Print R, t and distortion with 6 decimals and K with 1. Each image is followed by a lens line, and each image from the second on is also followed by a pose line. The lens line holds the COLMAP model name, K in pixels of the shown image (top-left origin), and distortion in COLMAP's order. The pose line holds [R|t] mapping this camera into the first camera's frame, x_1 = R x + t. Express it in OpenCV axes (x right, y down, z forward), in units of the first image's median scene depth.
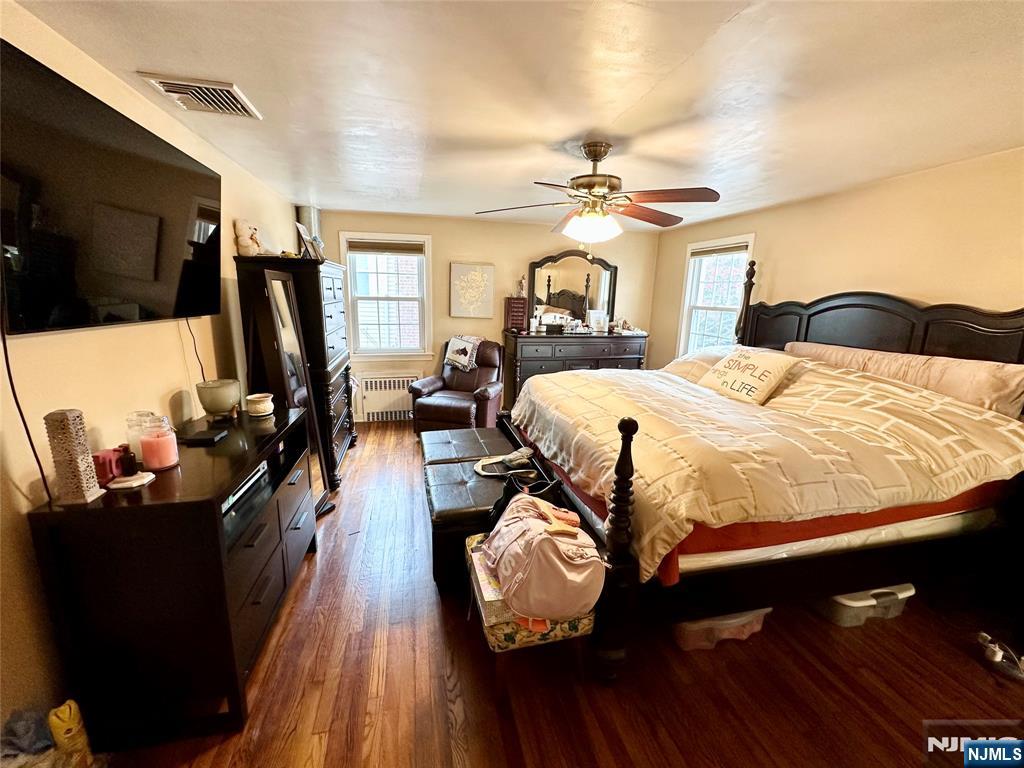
lens RADIAL K [[408.7, 0, 513.3], [0, 408.7, 382.3], [0, 0, 1]] dist [-0.004036, 0.001404]
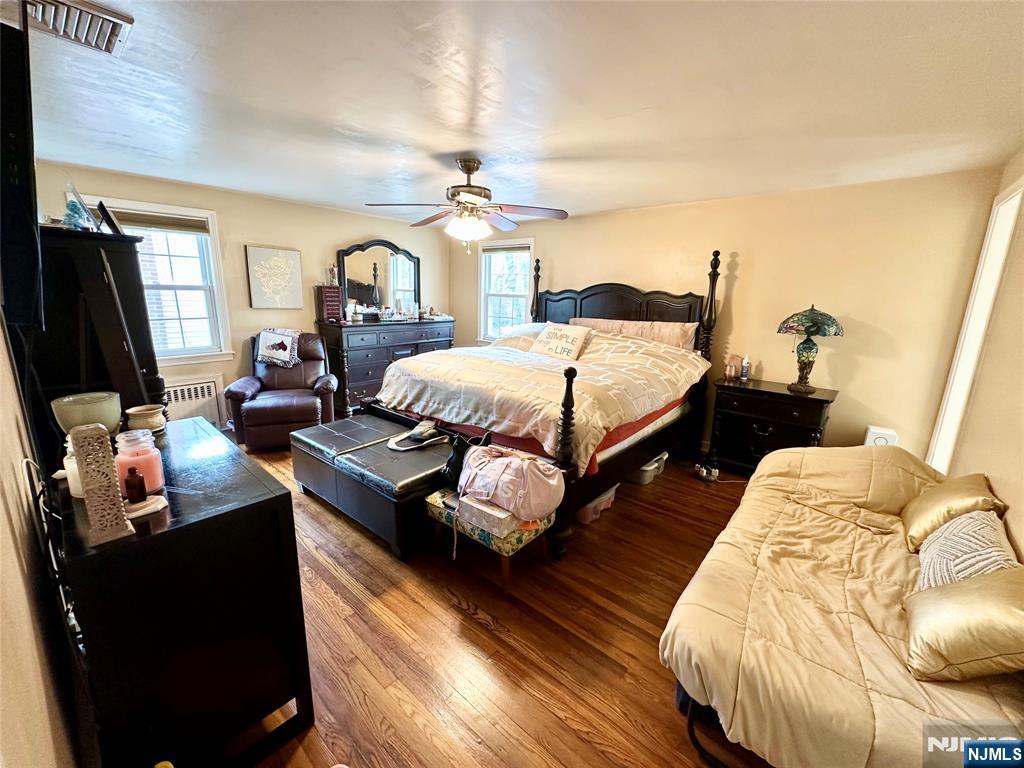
lens RADIAL K [[408.7, 0, 511.2], [0, 408.7, 381.6], [0, 0, 1]] dist [-0.004036, 0.001404]
pose [[0.815514, -0.128427, 0.564308, -0.400860], [0.115043, 0.991582, 0.059412, 0.013722], [-0.567188, 0.016468, 0.823424, -0.057000]]
